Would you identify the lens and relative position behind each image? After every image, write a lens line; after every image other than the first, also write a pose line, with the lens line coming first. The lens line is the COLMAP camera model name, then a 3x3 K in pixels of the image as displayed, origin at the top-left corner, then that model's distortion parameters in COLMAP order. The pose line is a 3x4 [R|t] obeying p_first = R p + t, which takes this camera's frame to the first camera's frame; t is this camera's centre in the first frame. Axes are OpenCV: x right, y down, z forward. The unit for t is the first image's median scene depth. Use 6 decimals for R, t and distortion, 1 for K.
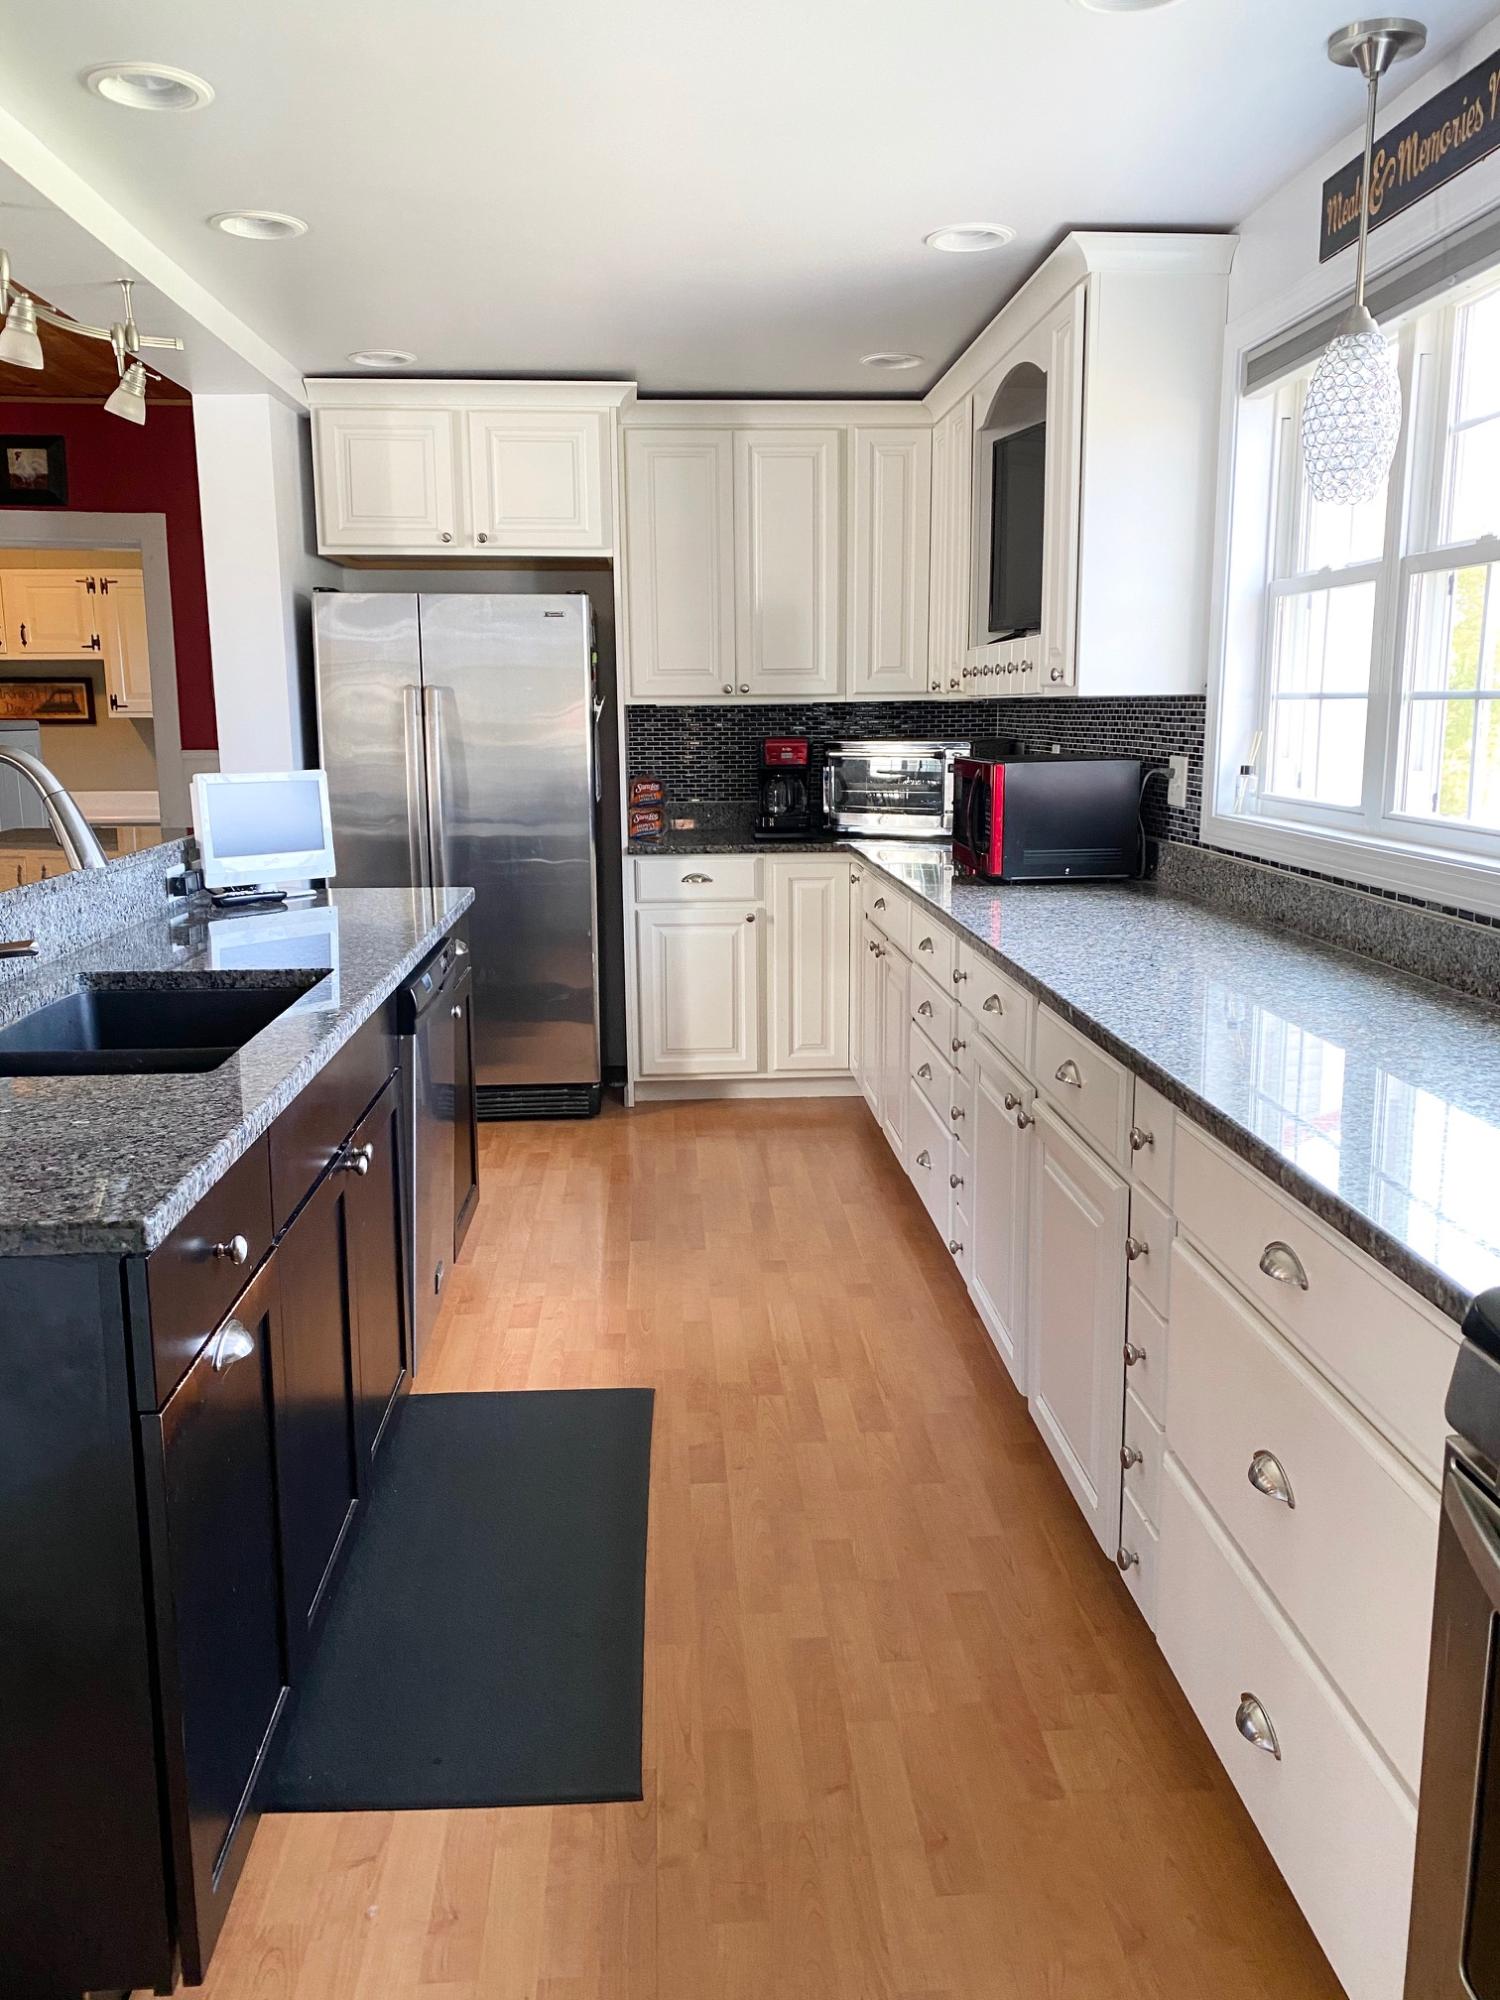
lens RADIAL K [[1555.4, 0, 749.4], [0, 1555.4, 996.5], [0, 0, 1]] dist [0.215621, -0.473522]
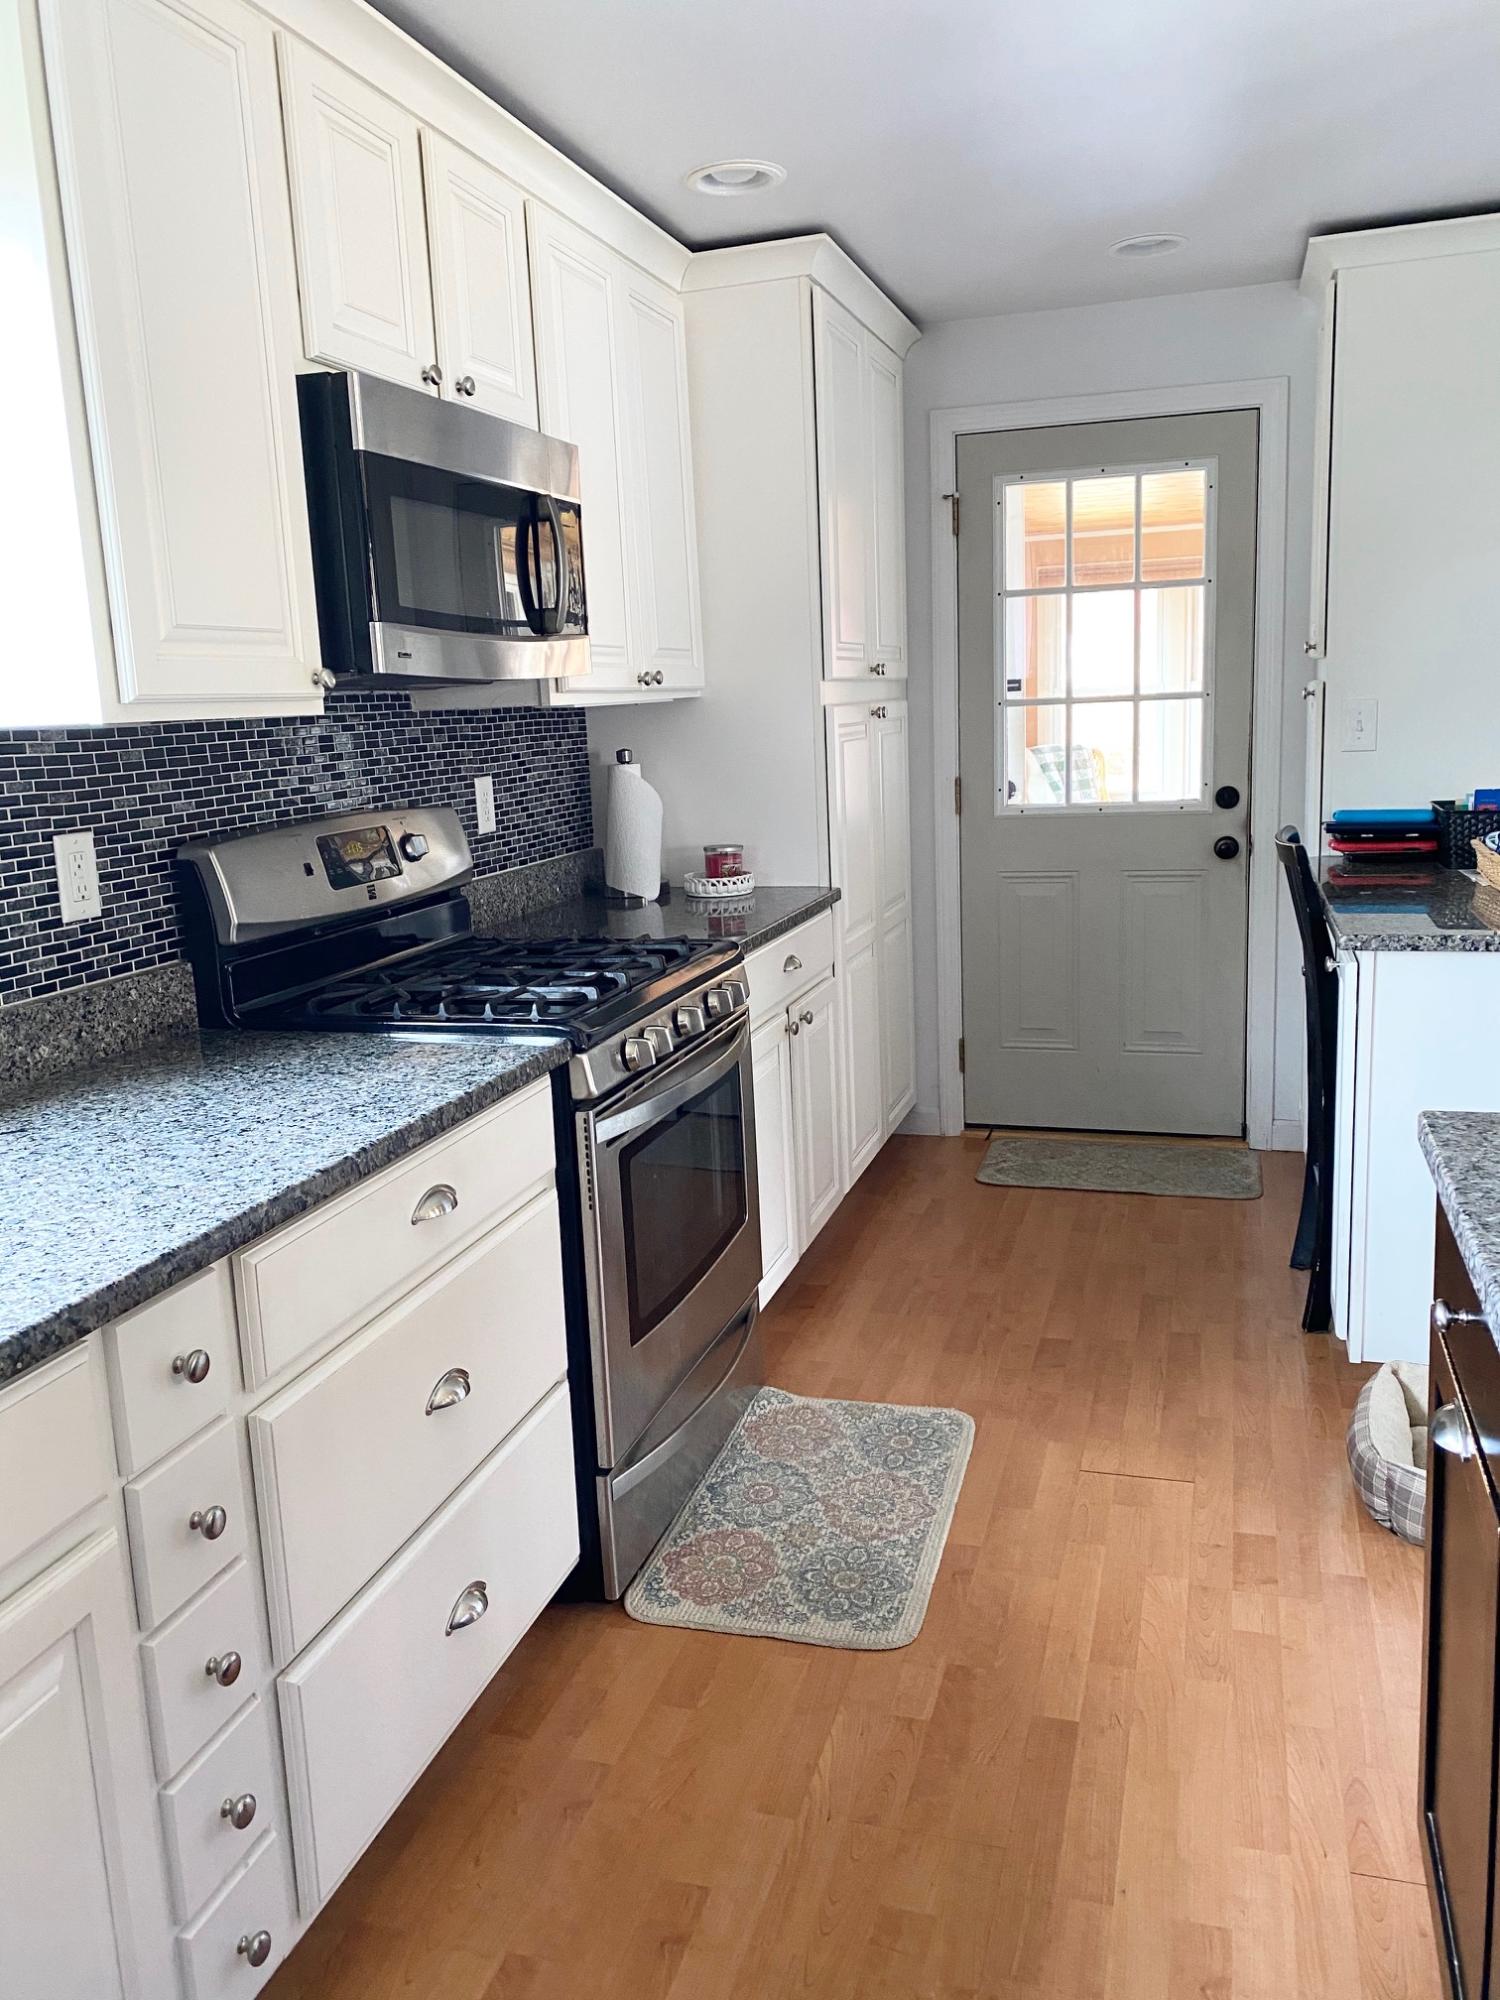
lens RADIAL K [[1555.4, 0, 749.4], [0, 1555.4, 996.5], [0, 0, 1]] dist [0.215621, -0.473522]
pose [[-0.935248, -0.018664, 0.353501, -0.253140], [0.112145, 0.931552, 0.345882, -0.315361], [-0.335760, 0.363129, -0.869139, 1.677049]]
